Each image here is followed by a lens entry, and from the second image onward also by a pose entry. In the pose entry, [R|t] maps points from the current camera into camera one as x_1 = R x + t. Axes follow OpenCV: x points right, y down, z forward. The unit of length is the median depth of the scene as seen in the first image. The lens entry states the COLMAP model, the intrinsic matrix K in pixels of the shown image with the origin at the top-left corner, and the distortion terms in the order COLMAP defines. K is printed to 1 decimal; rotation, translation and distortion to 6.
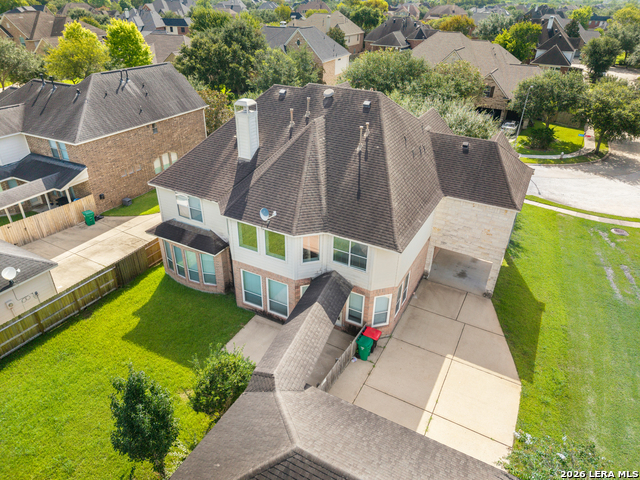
lens RADIAL K [[429.9, 0, 320.0], [0, 429.9, 240.0], [0, 0, 1]] dist [0.008101, -0.000322]
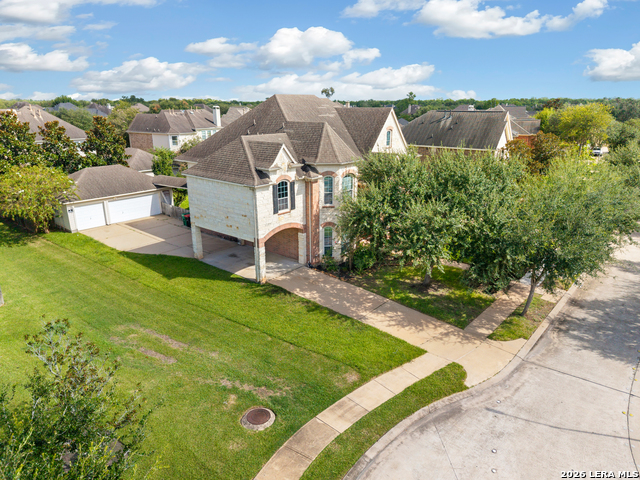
lens RADIAL K [[436.7, 0, 320.0], [0, 436.7, 240.0], [0, 0, 1]] dist [0.008868, -0.001228]
pose [[-0.209788, 0.269944, -0.939744, 1.457621], [-0.491564, 0.801714, 0.340030, -0.485213], [0.845195, 0.533278, -0.035495, 1.334920]]
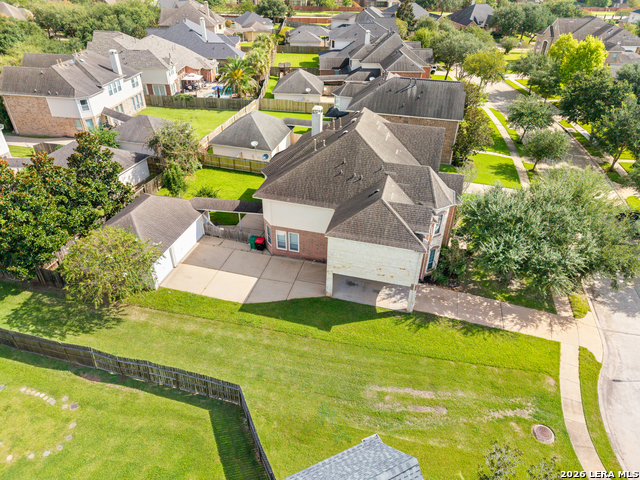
lens RADIAL K [[429.9, 0, 320.0], [0, 429.9, 240.0], [0, 0, 1]] dist [0.008101, -0.000322]
pose [[0.235238, 0.528033, -0.815993, 1.418116], [-0.494964, 0.787615, 0.366979, -0.493124], [0.836465, 0.317559, 0.446634, 0.343146]]
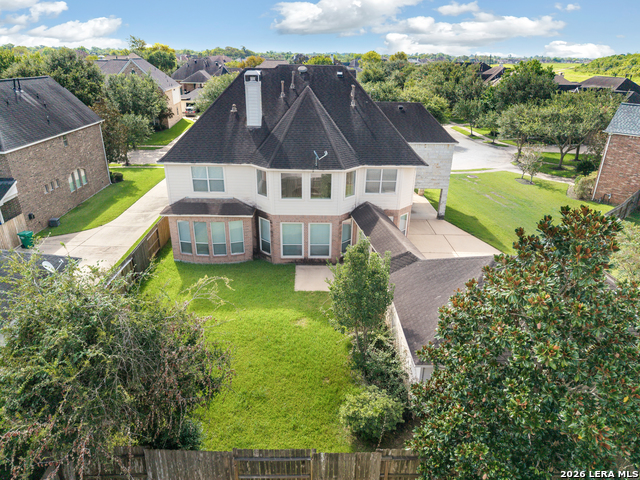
lens RADIAL K [[429.9, 0, 320.0], [0, 429.9, 240.0], [0, 0, 1]] dist [0.008101, -0.000322]
pose [[0.872395, -0.199751, 0.446124, -0.538048], [0.245761, 0.968187, -0.047080, 0.169569], [-0.422527, 0.150712, 0.893732, 0.003061]]
